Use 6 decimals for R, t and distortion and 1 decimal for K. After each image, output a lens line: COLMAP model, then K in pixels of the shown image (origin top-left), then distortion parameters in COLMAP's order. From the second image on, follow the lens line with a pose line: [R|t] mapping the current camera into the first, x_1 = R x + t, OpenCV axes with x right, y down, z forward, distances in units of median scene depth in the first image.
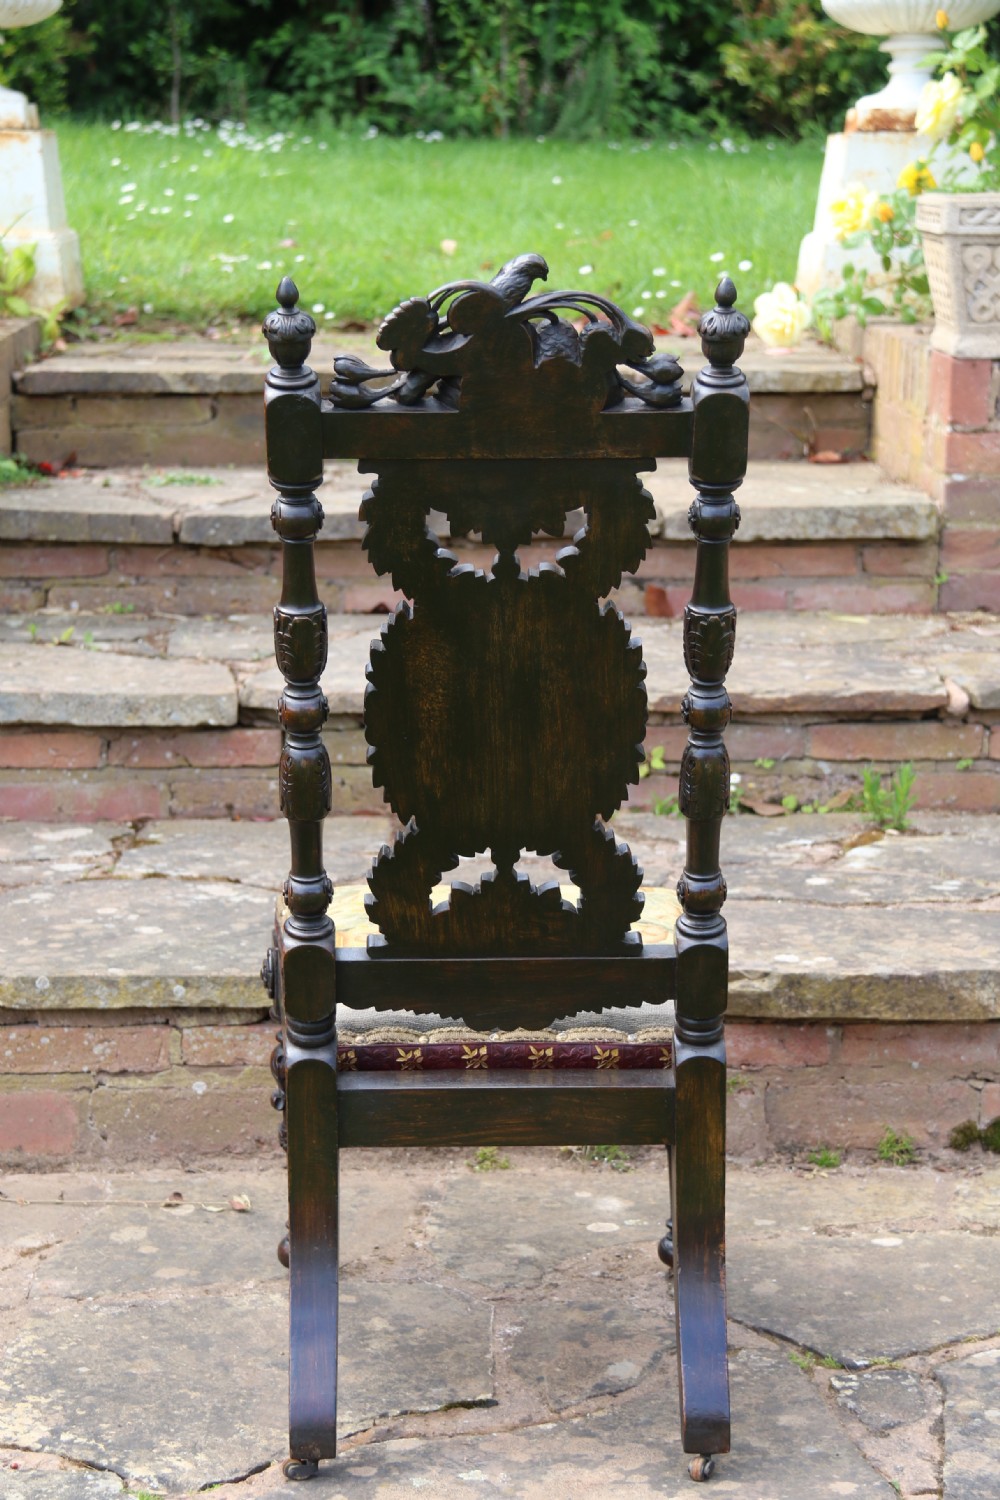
lens RADIAL K [[2999.8, 0, 488.6], [0, 2999.8, 762.9], [0, 0, 1]] dist [0.403110, 0.000000]
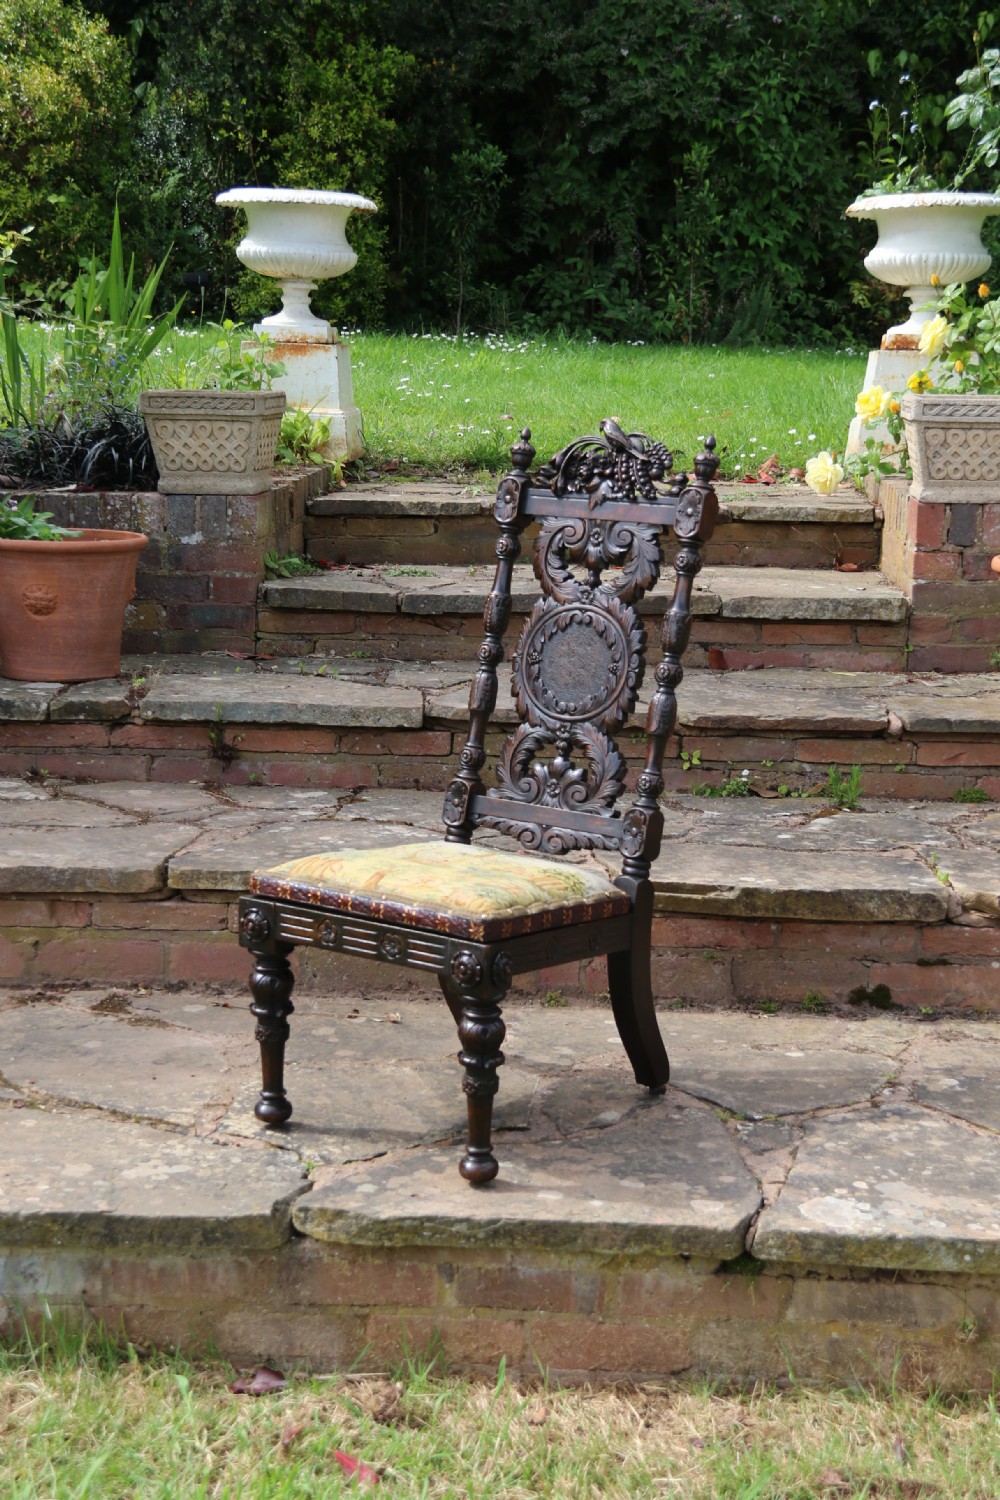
lens RADIAL K [[2238.8, 0, 508.3], [0, 2238.8, 759.8], [0, 0, 1]] dist [0.179151, 0.000000]
pose [[0.995774, 0.029391, -0.087010, 0.074310], [-0.030840, 0.999406, -0.015366, 0.024401], [0.086507, 0.017985, 0.996089, -0.171632]]
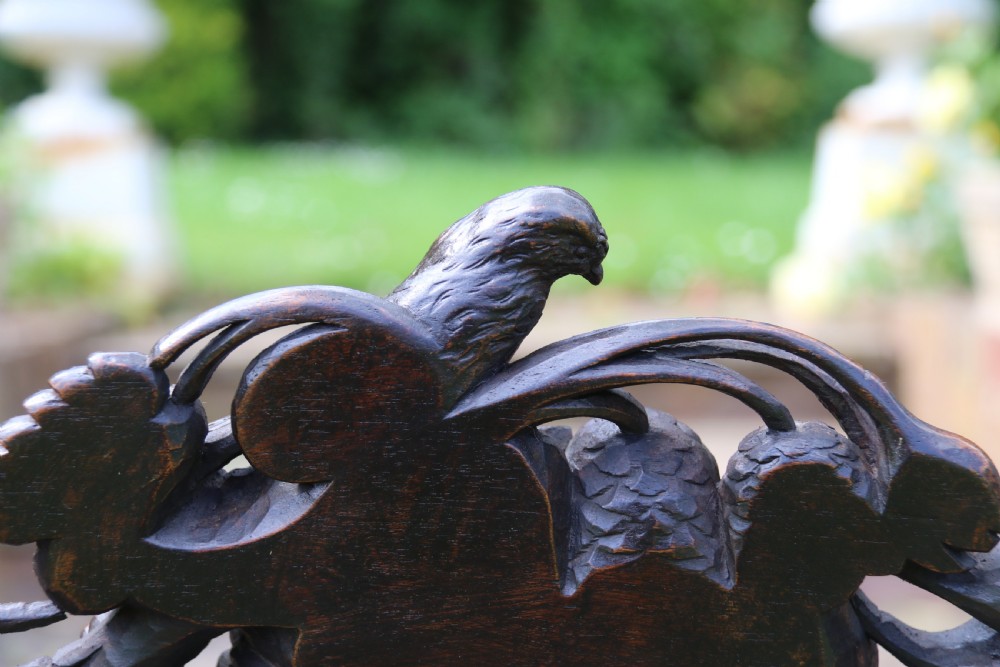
lens RADIAL K [[1999.9, 0, 501.3], [0, 1999.9, 332.5], [0, 0, 1]] dist [0.403110, 0.000000]
pose [[0.999583, -0.015318, -0.024494, 0.009014], [0.012246, 0.992582, -0.120962, -0.082475], [0.026165, 0.120612, 0.992355, 0.509200]]
